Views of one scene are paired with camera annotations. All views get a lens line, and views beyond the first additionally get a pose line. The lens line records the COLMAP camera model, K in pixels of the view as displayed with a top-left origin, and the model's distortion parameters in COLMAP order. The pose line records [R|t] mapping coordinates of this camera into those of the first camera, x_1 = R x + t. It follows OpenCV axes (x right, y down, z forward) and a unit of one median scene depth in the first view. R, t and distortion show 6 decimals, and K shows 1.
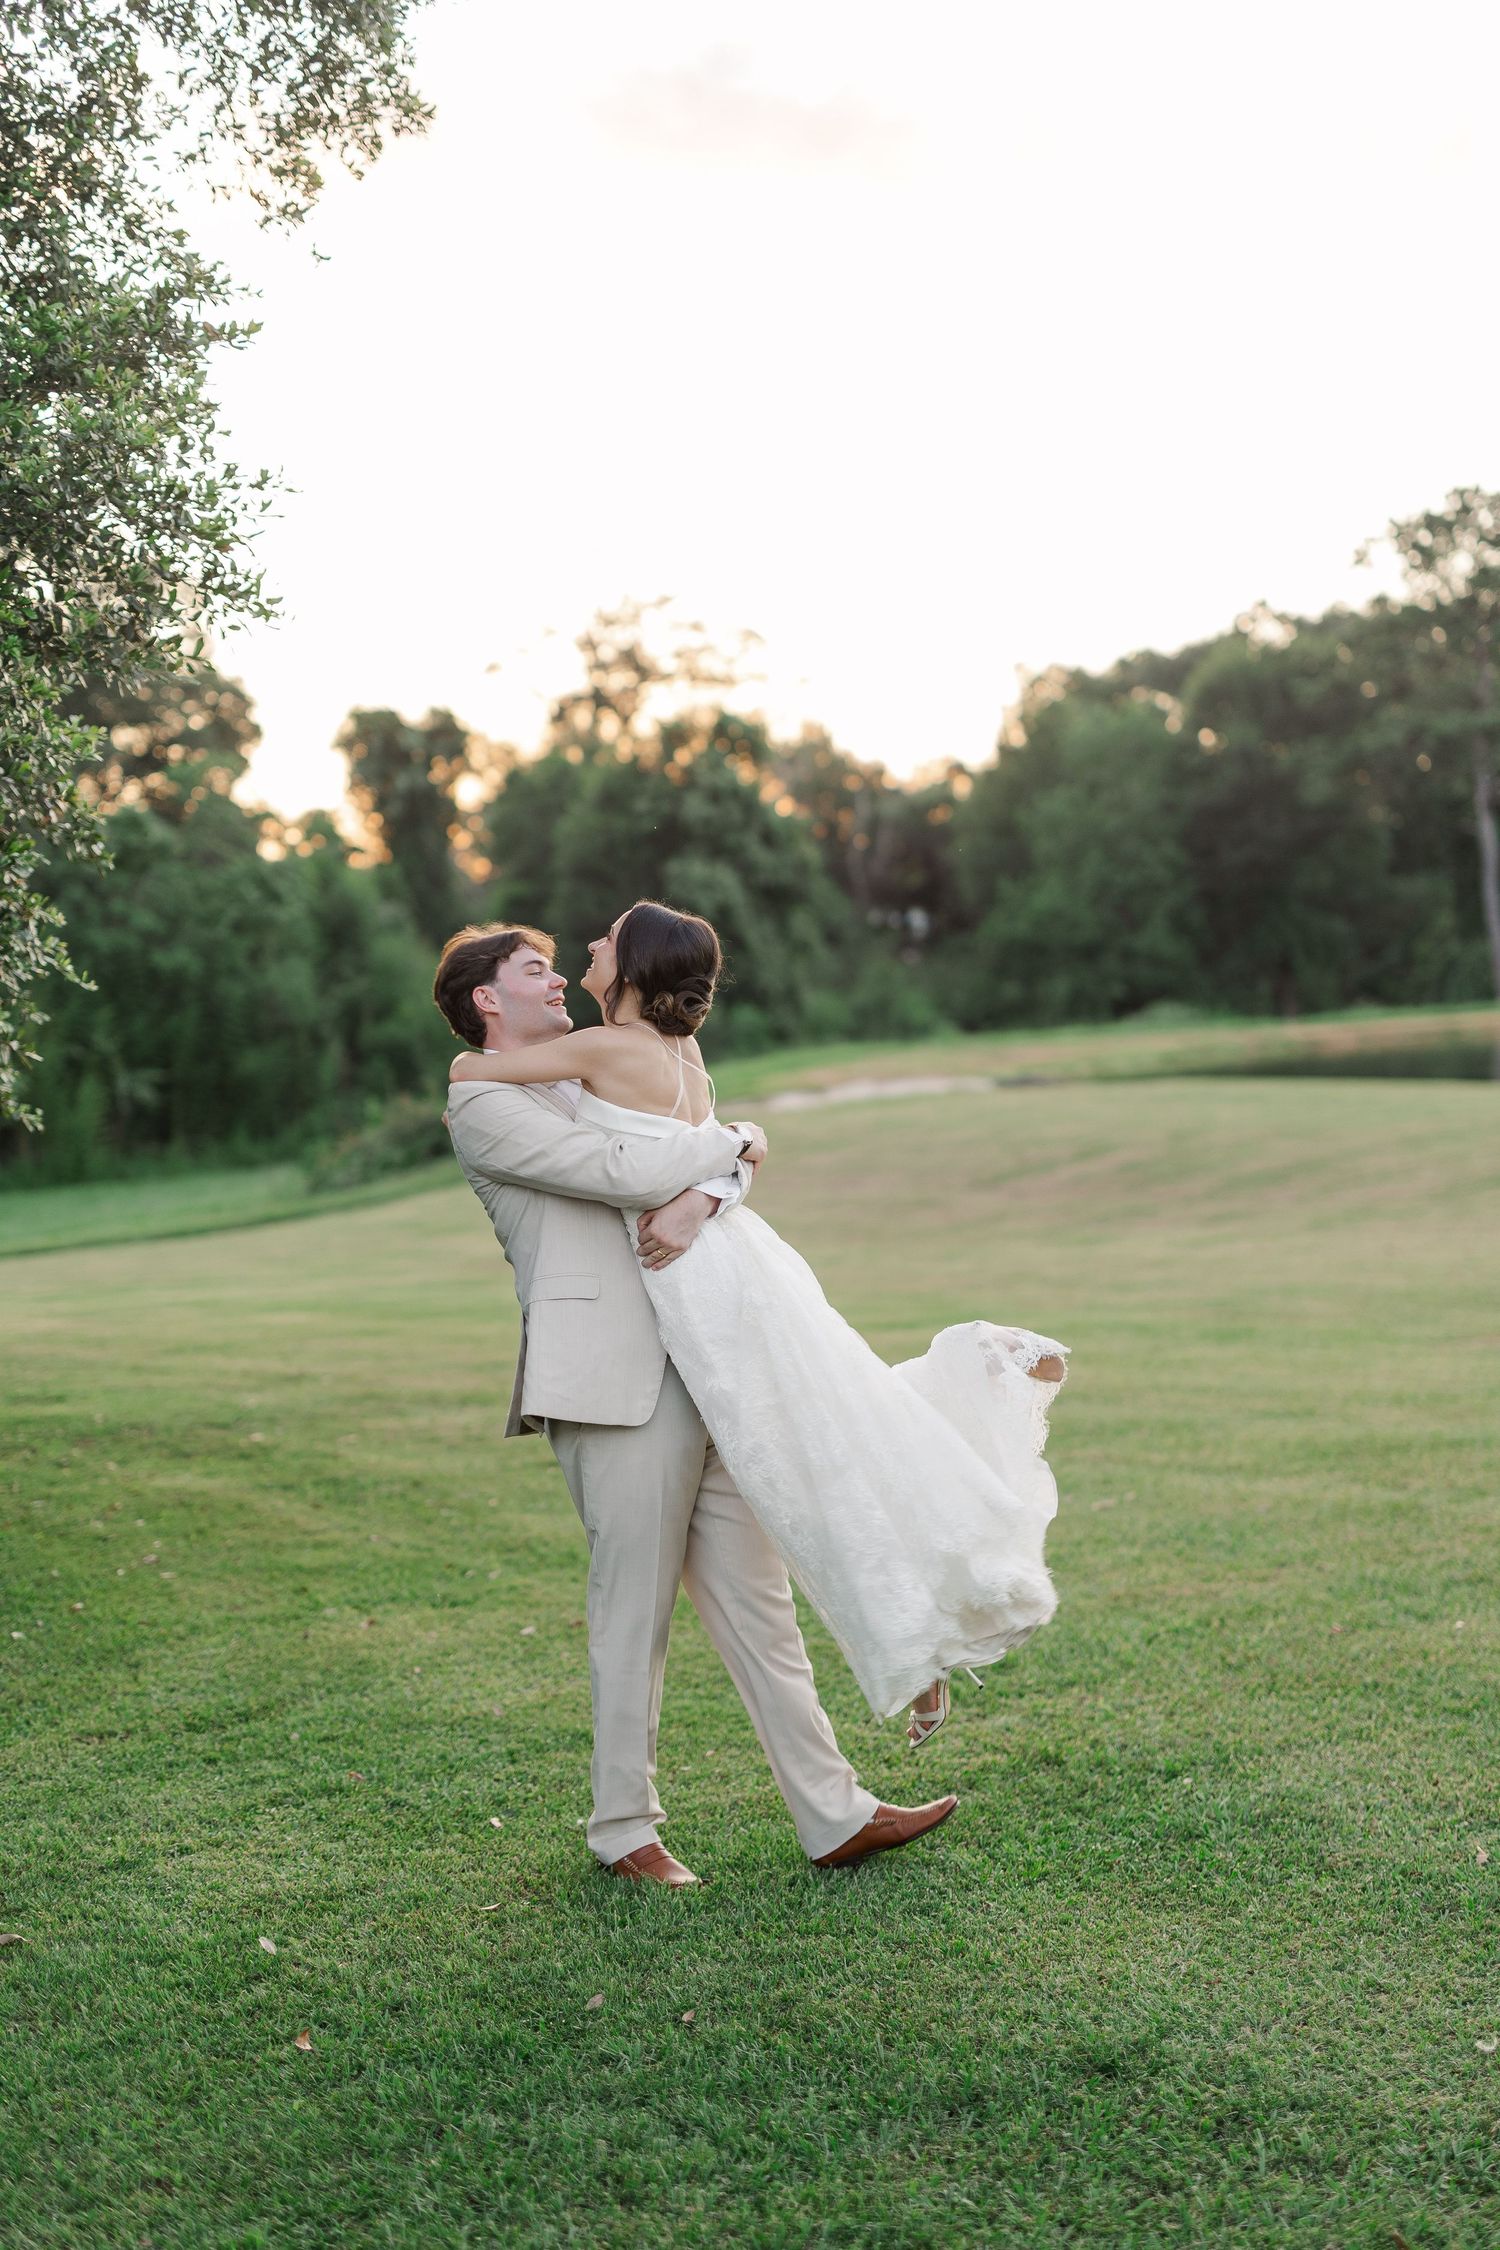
lens RADIAL K [[3233.0, 0, 739.3], [0, 3233.0, 1137.0], [0, 0, 1]] dist [0.030085, 0.000000]
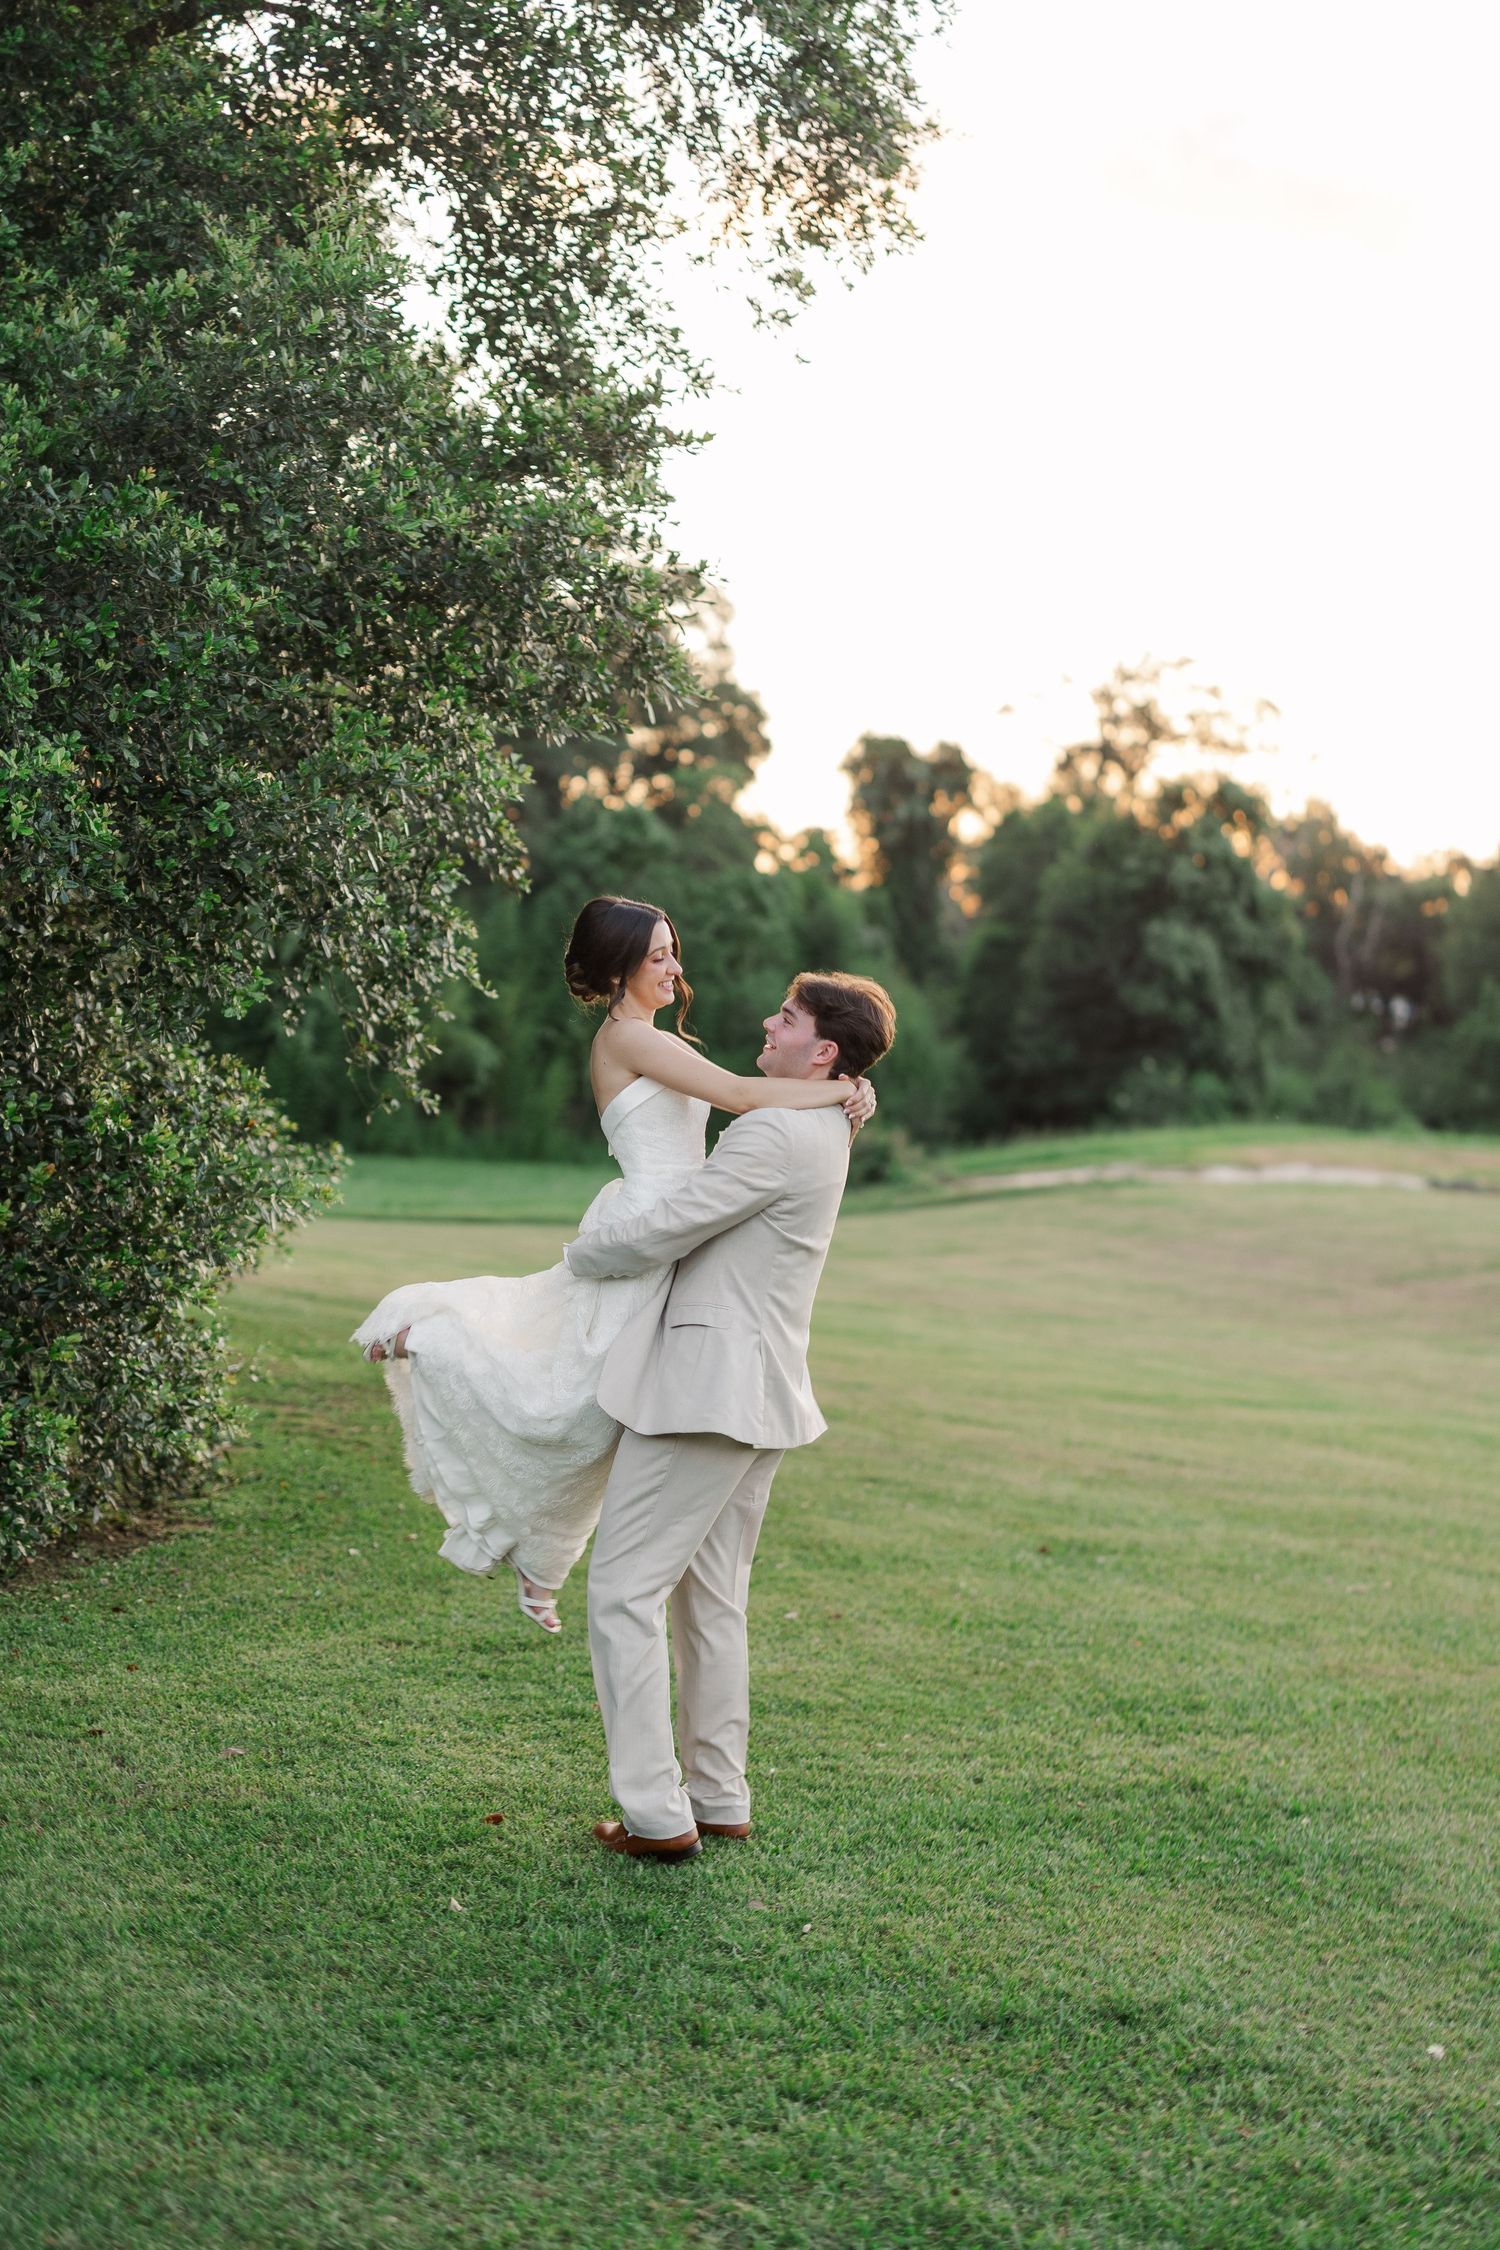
lens RADIAL K [[3233.0, 0, 761.2], [0, 3233.0, 1120.7], [0, 0, 1]] dist [0.030085, 0.000000]
pose [[0.981886, 0.131007, -0.136880, 0.053338], [-0.133197, 0.991065, -0.006928, -0.007384], [0.134749, 0.025035, 0.990563, -0.109545]]
